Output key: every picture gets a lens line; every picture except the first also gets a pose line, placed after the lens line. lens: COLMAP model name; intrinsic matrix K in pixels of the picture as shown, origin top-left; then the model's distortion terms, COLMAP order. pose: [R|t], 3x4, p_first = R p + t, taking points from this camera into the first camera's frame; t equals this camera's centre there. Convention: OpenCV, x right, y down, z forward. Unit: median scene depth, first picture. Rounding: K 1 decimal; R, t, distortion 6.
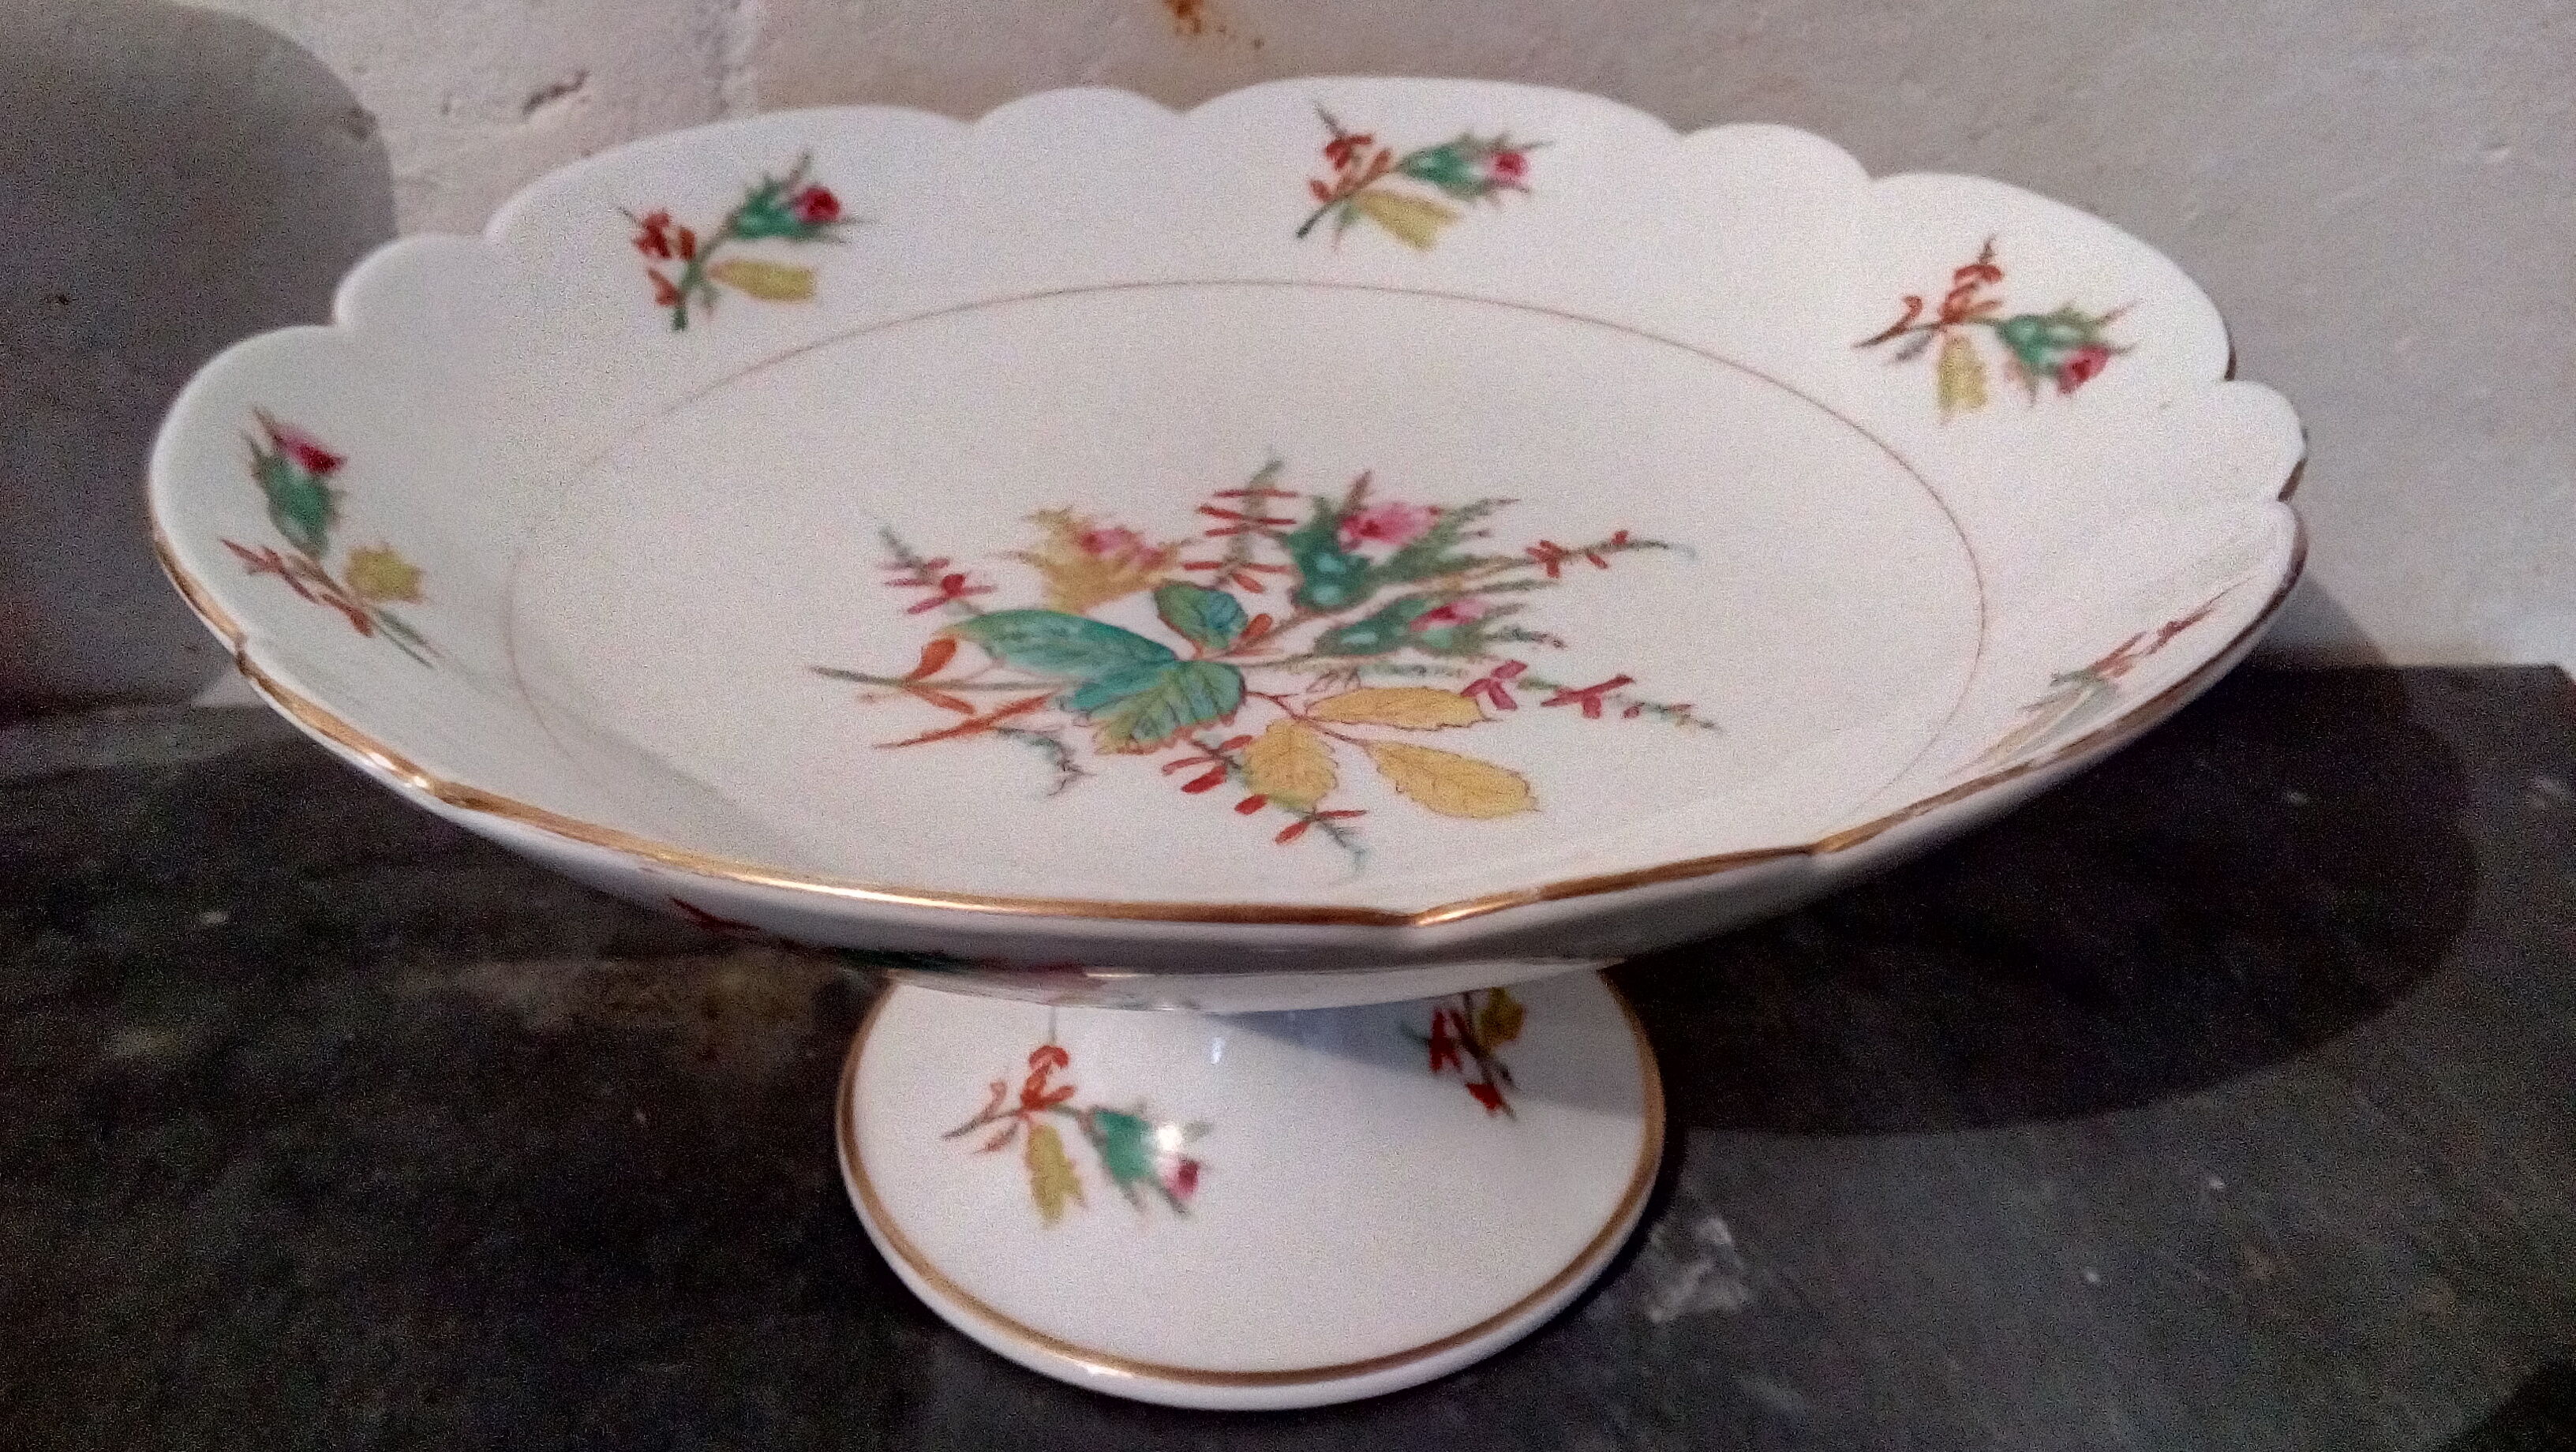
lens RADIAL K [[2090.4, 0, 1305.1], [0, 2090.4, 730.6], [0, 0, 1]] dist [0.103880, -0.002344]
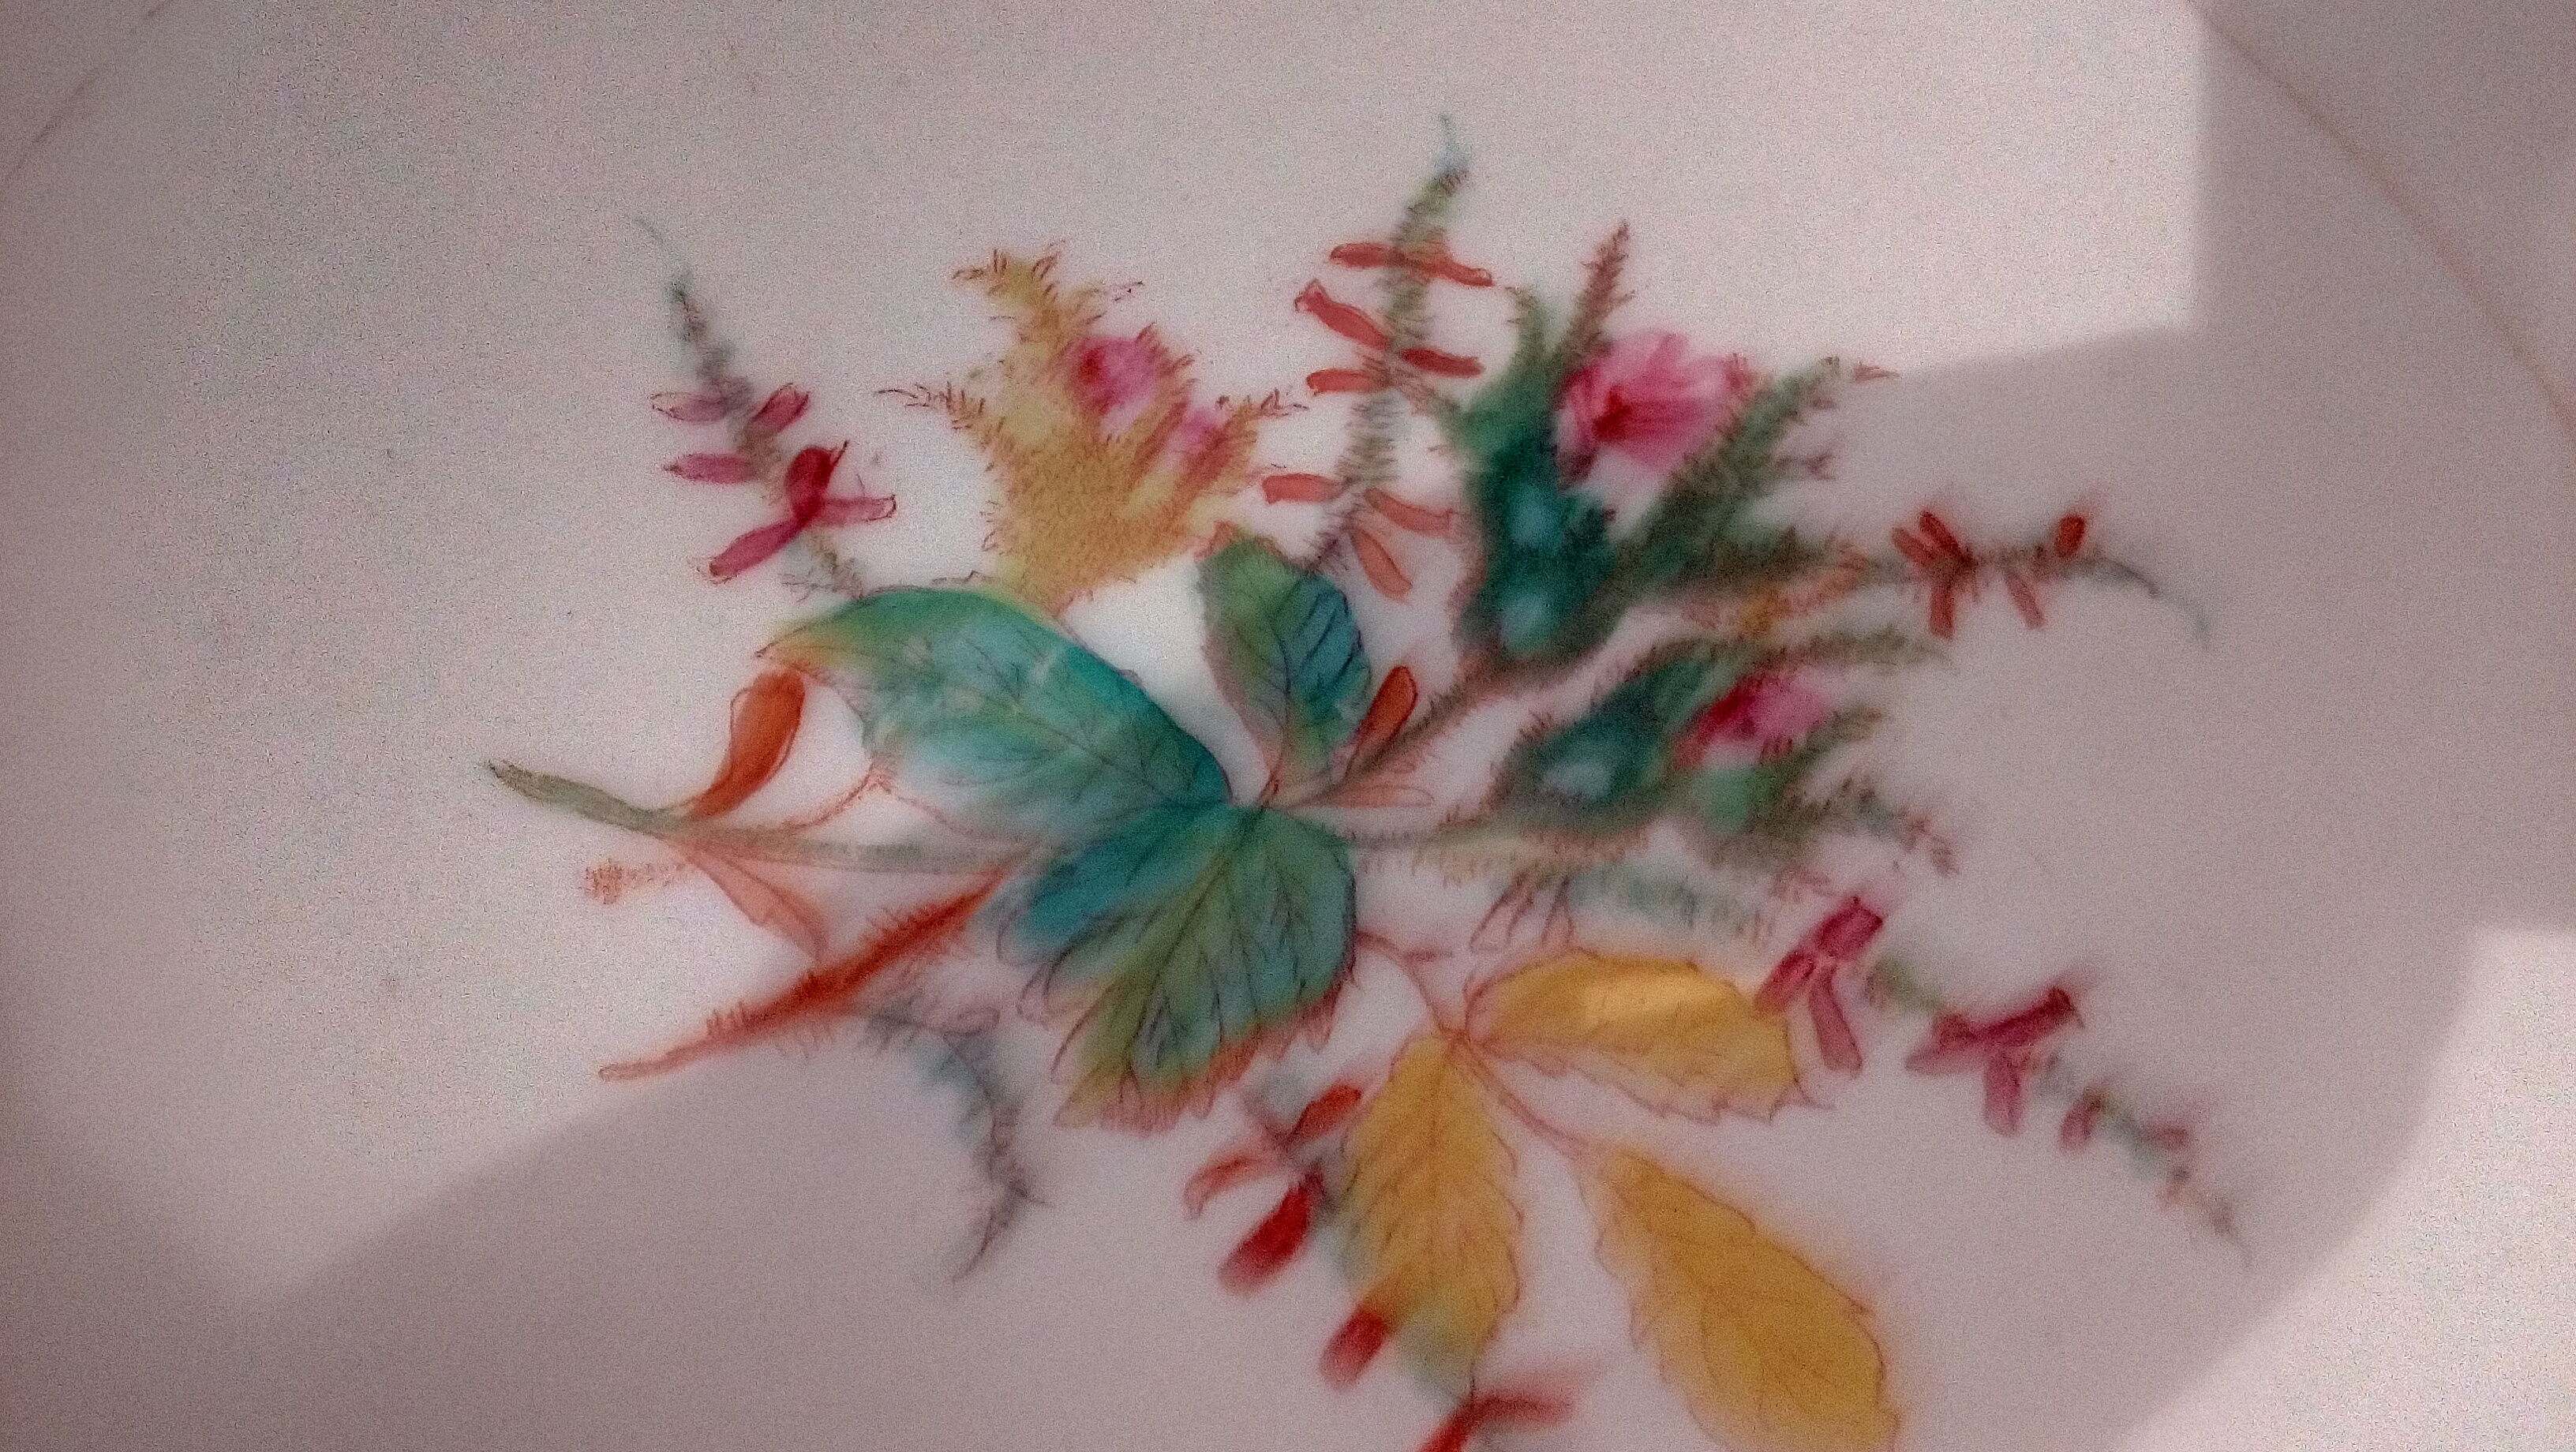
lens RADIAL K [[2090.4, 0, 1305.1], [0, 2090.4, 730.6], [0, 0, 1]] dist [0.103880, -0.002344]
pose [[0.982684, 0.151361, 0.106870, -0.097732], [-0.184256, 0.859066, 0.477551, -0.287217], [-0.019525, -0.488973, 0.872080, 0.536588]]
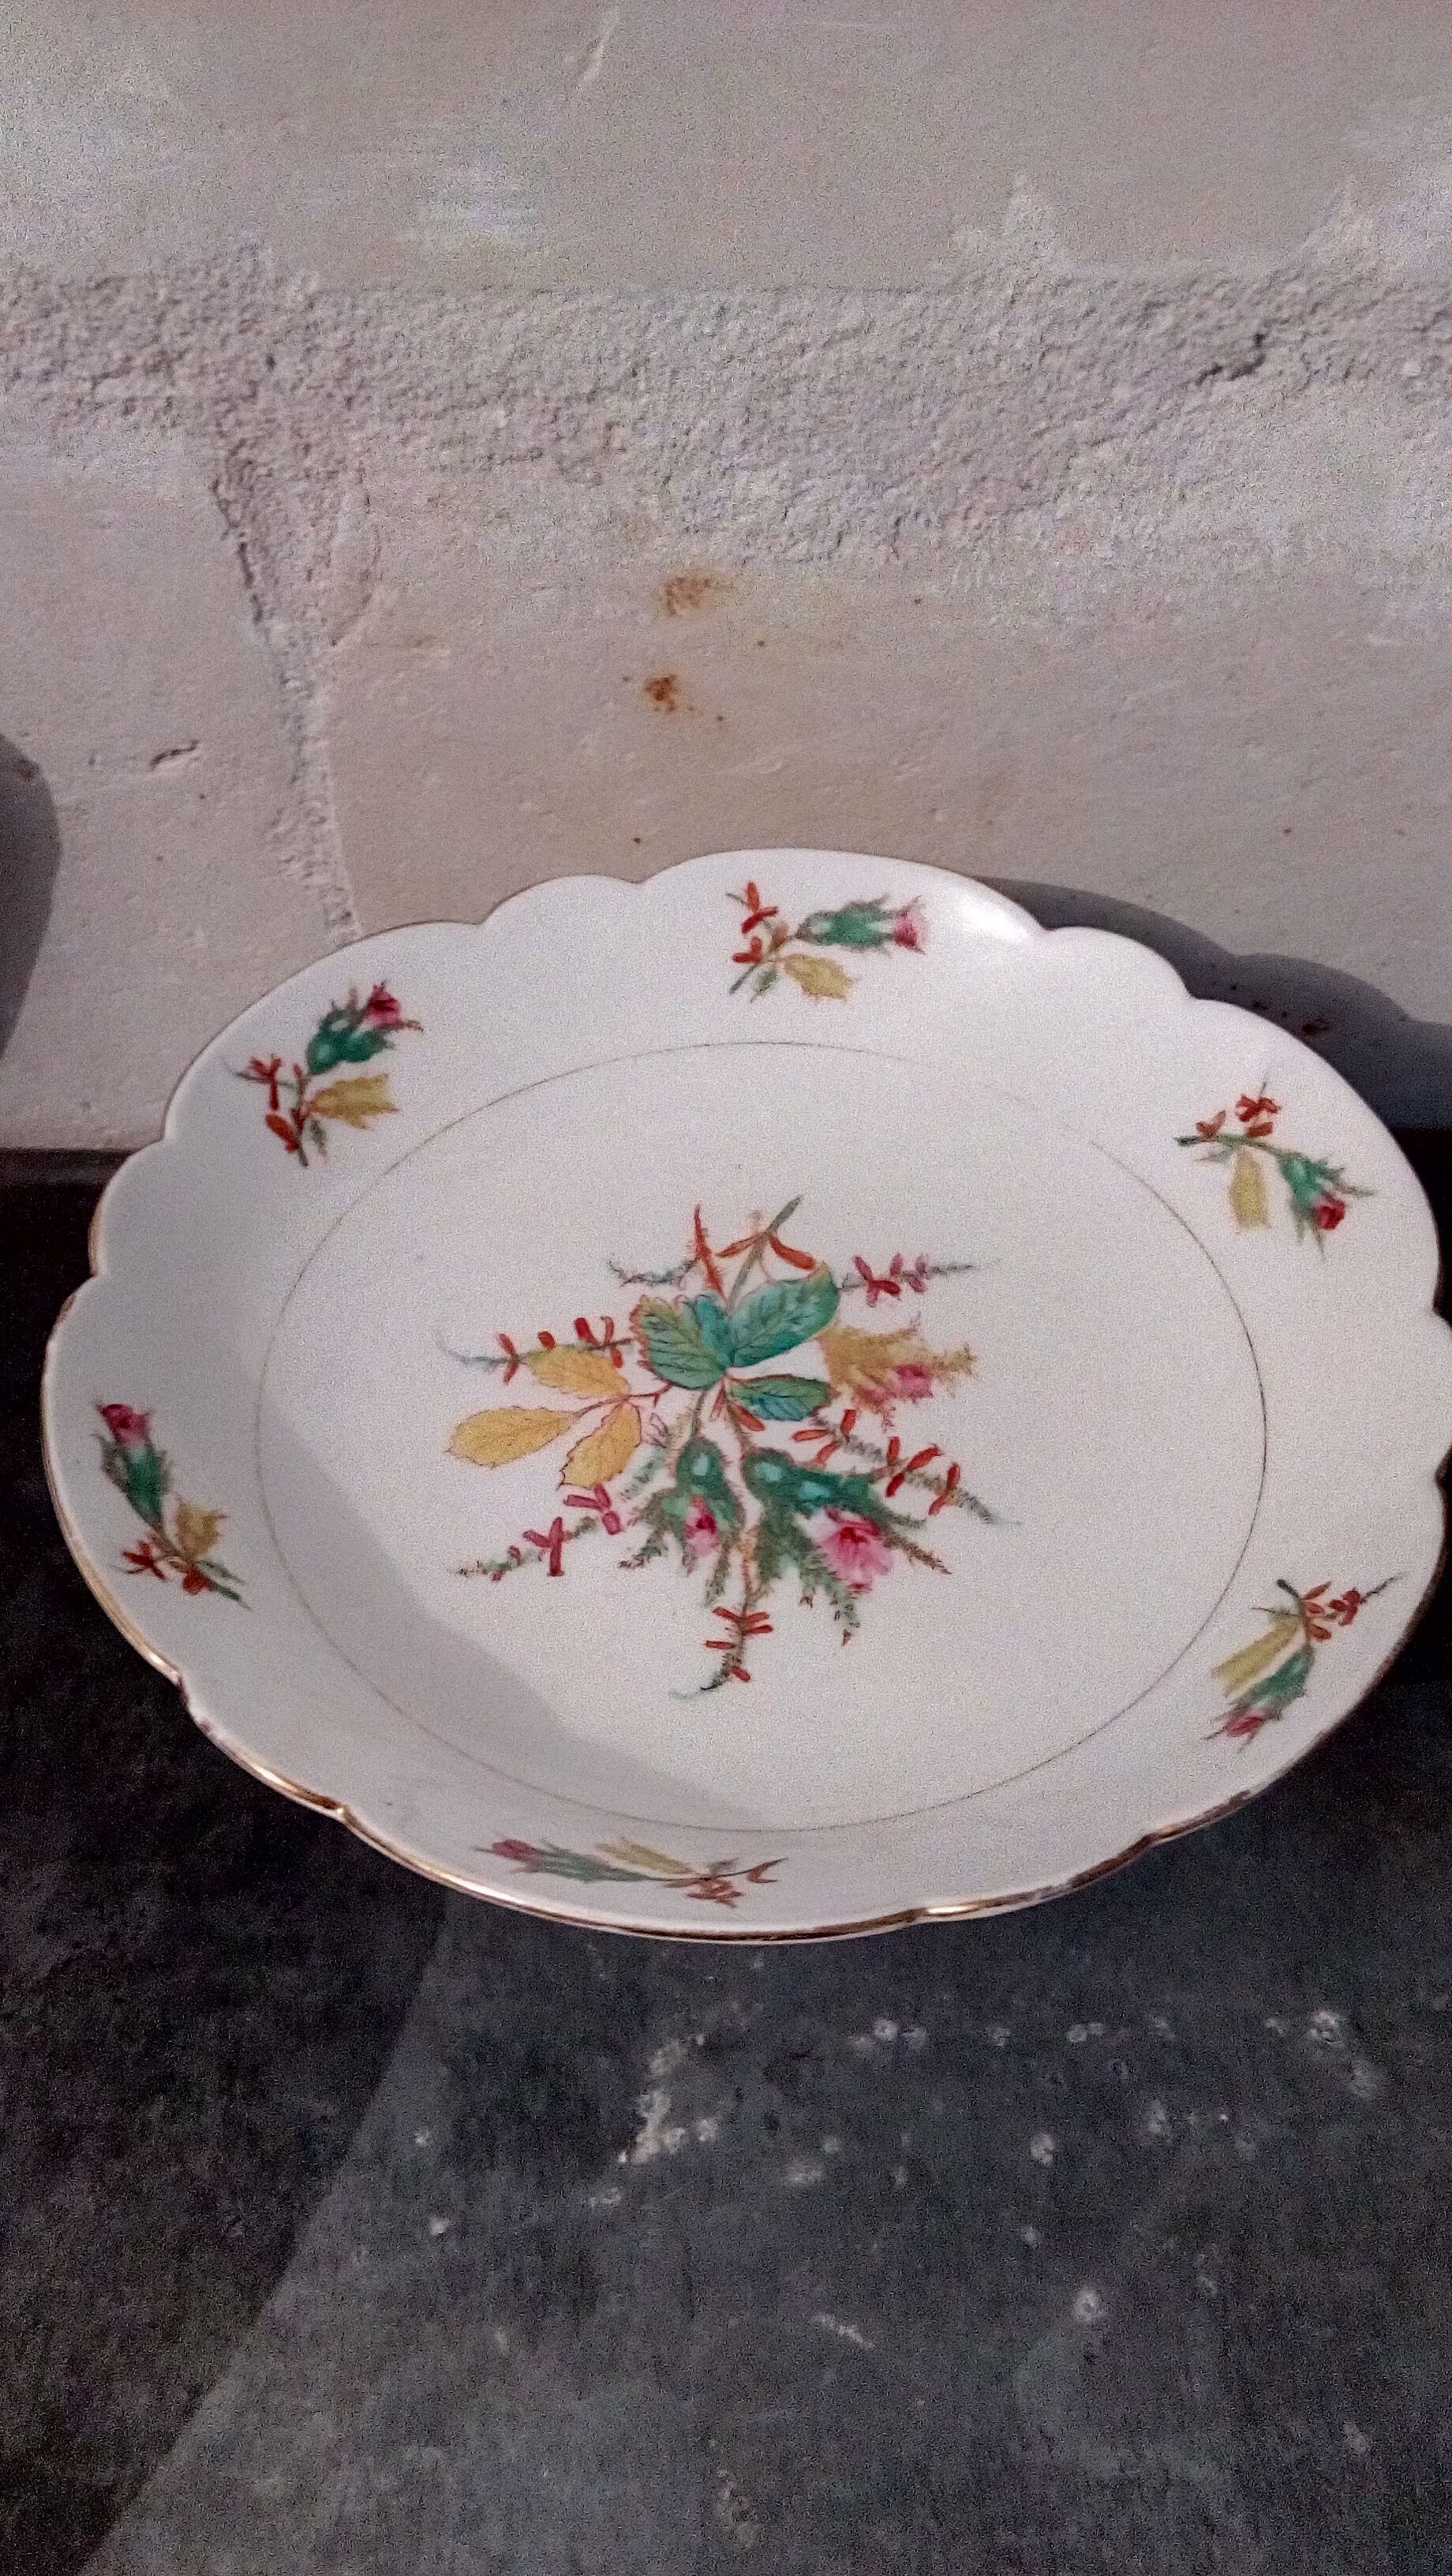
lens RADIAL K [[2090.4, 0, 710.1], [0, 2090.4, 1297.7], [0, 0, 1]] dist [0.103880, -0.002344]
pose [[-0.449110, 0.669091, -0.592130, 0.765928], [-0.466163, 0.389901, 0.794147, -1.184334], [0.762229, 0.632688, 0.136797, 0.725922]]
